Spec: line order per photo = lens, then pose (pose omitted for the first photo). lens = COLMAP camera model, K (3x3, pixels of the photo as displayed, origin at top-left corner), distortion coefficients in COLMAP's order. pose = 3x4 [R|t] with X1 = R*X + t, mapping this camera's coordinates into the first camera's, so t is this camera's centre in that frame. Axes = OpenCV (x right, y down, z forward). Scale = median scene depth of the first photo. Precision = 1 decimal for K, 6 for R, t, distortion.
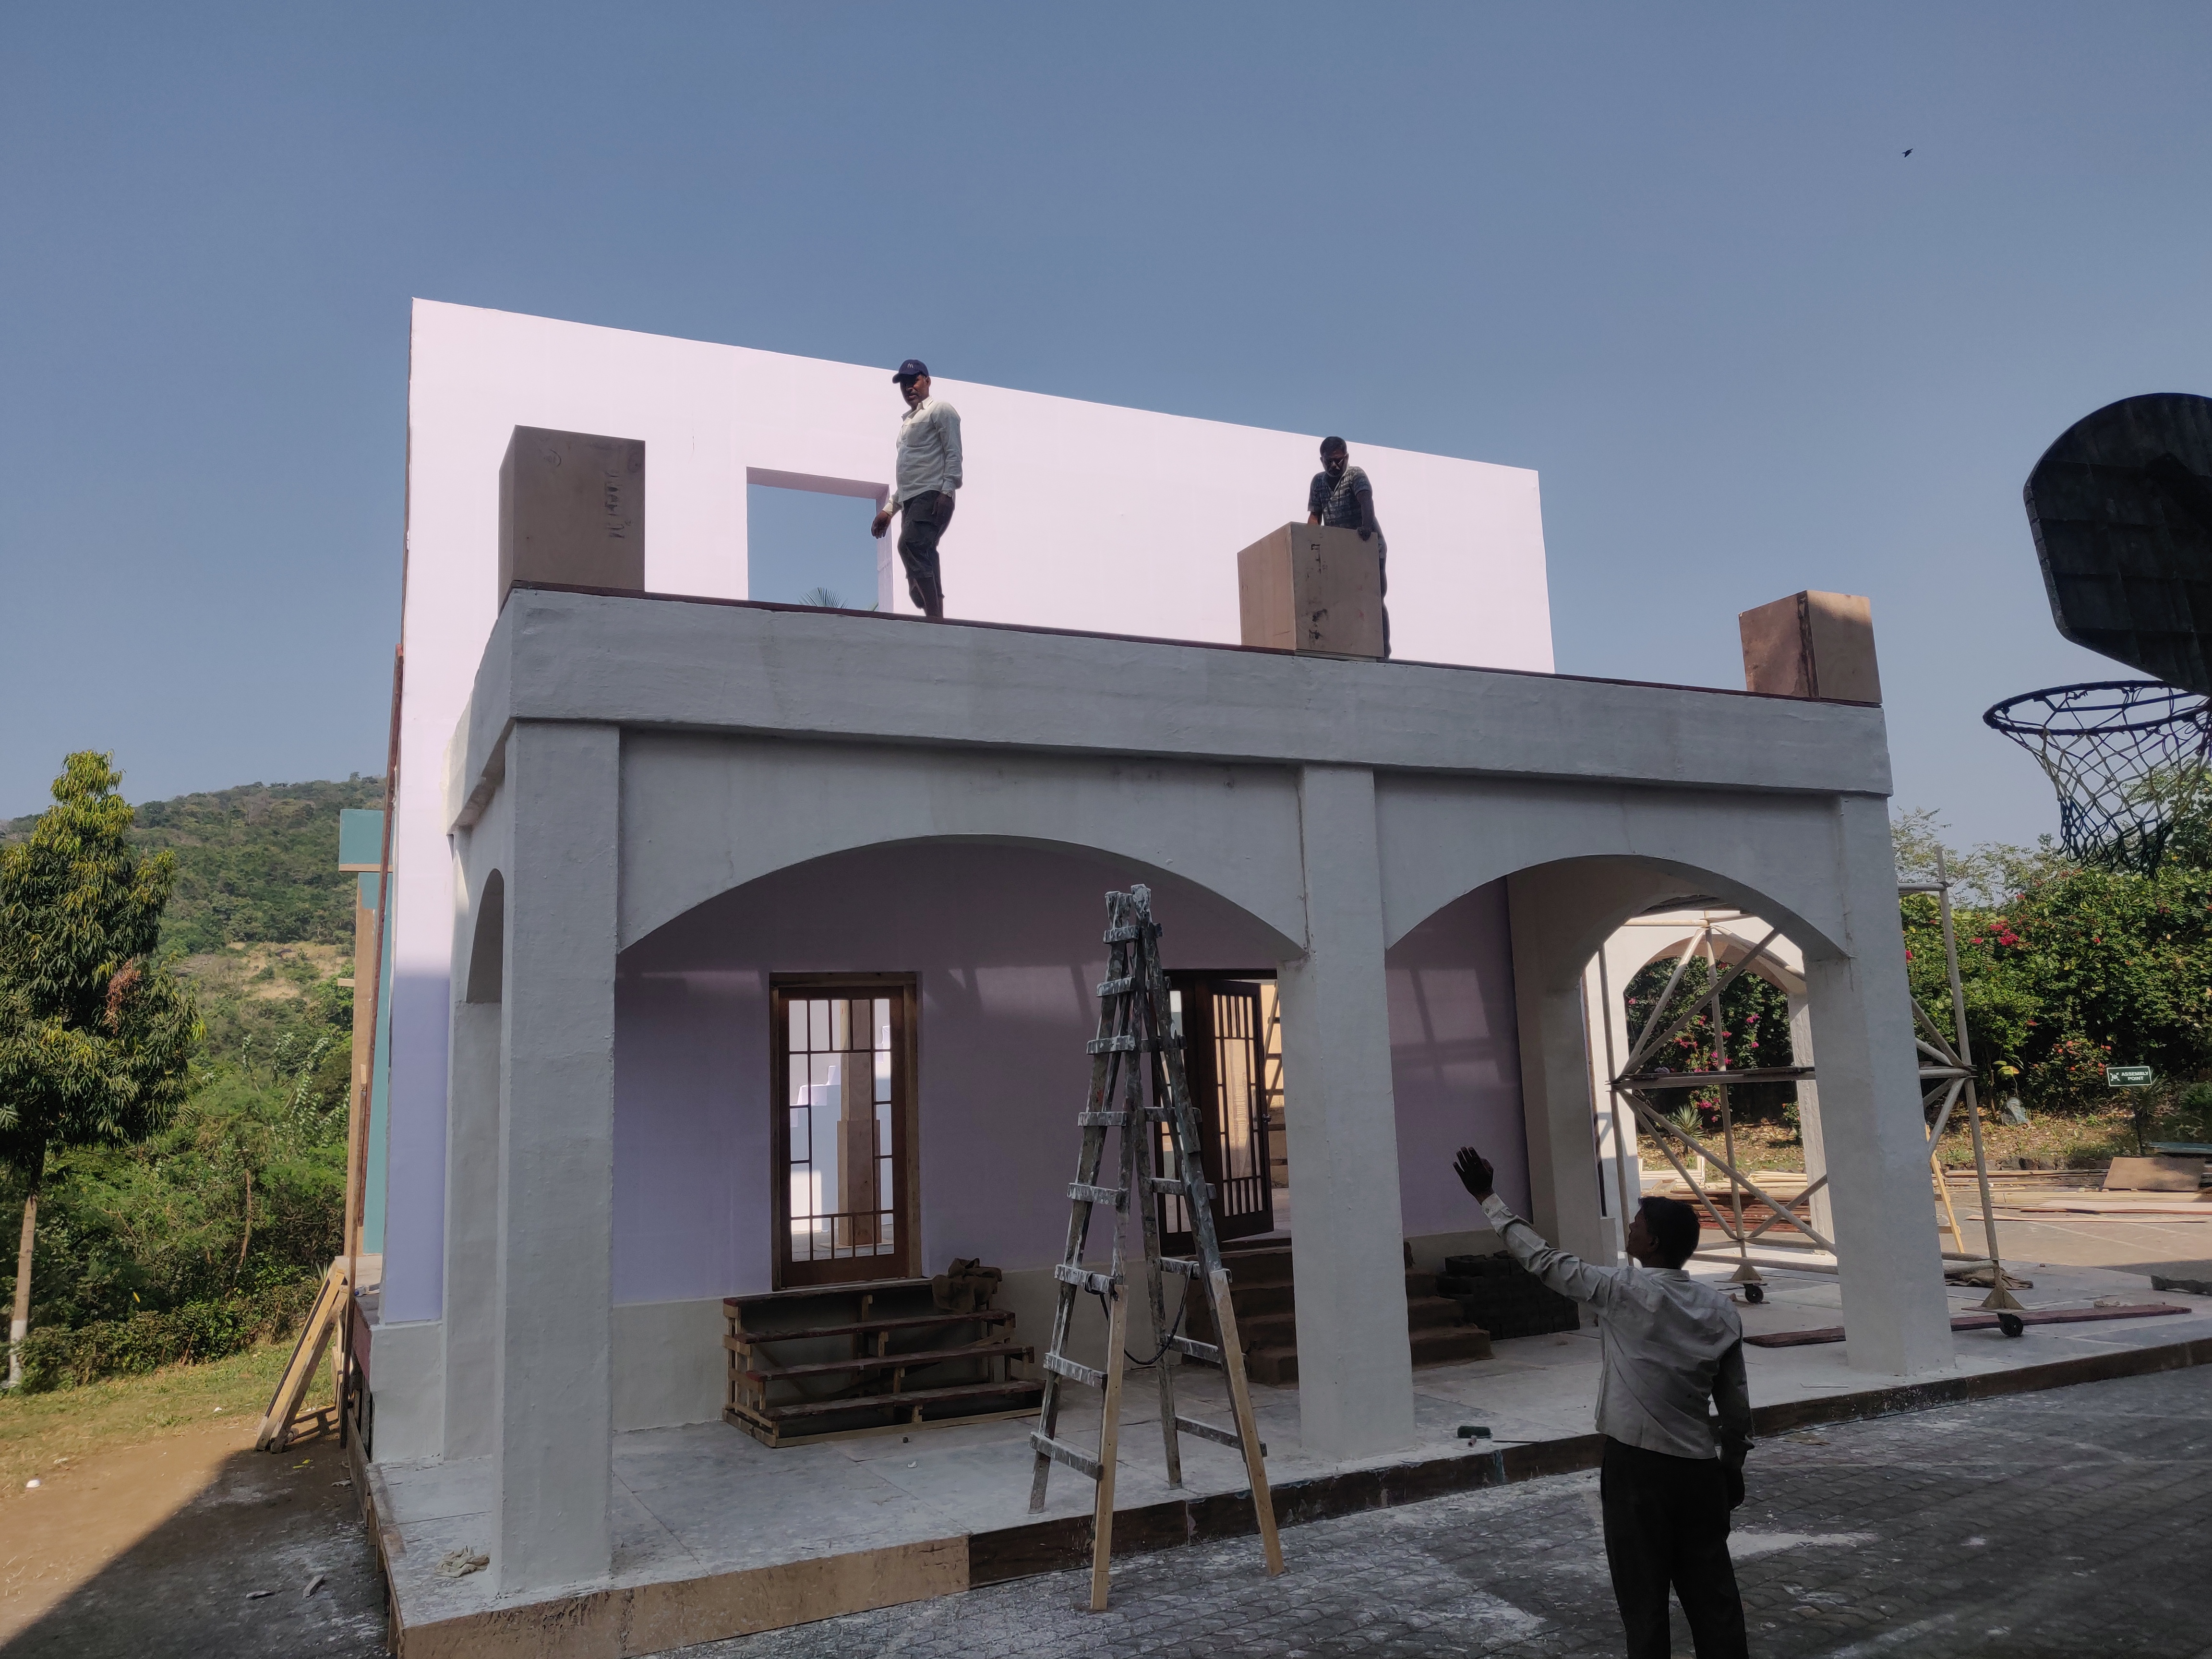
lens RADIAL K [[1737.0, 0, 1136.7], [0, 1737.0, 928.0], [0, 0, 1]] dist [-0.009818, 0.079617]
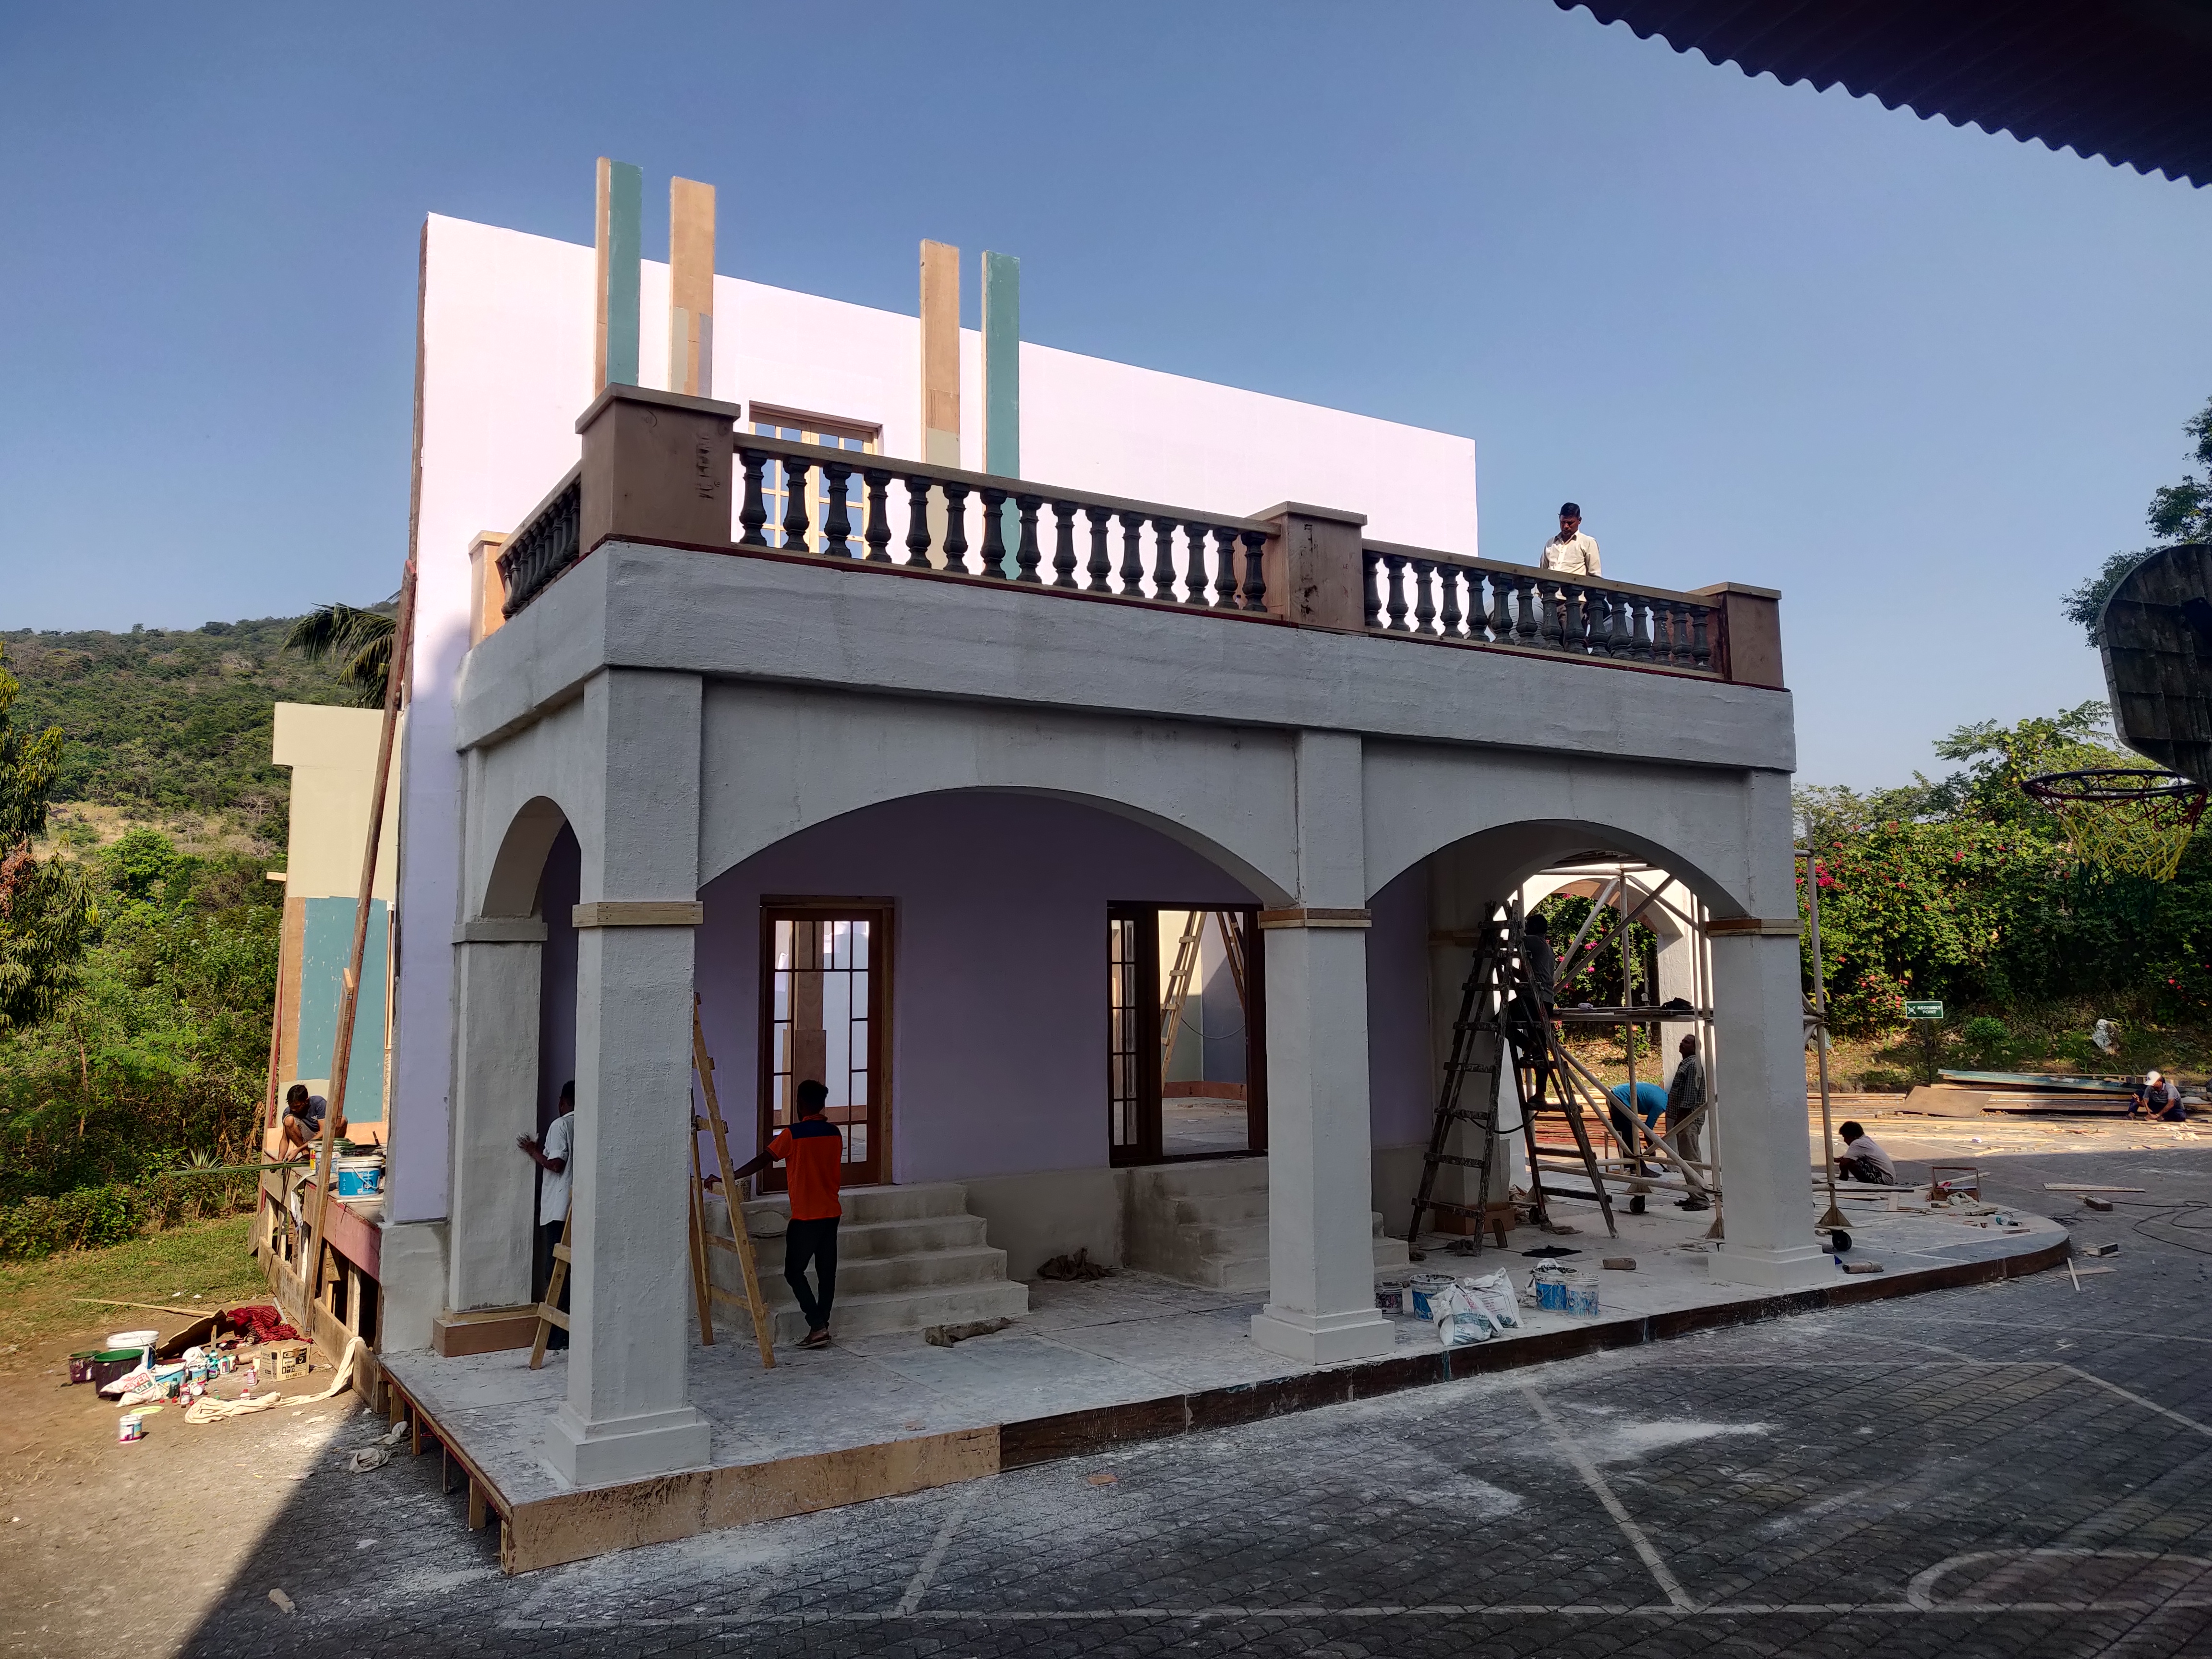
lens RADIAL K [[1737.0, 0, 1136.7], [0, 1737.0, 928.0], [0, 0, 1]] dist [-0.009818, 0.079617]
pose [[0.993351, 0.033815, 0.110048, -0.119549], [-0.040471, 0.997448, 0.058818, -0.029269], [-0.107778, -0.062881, 0.992184, -0.073677]]
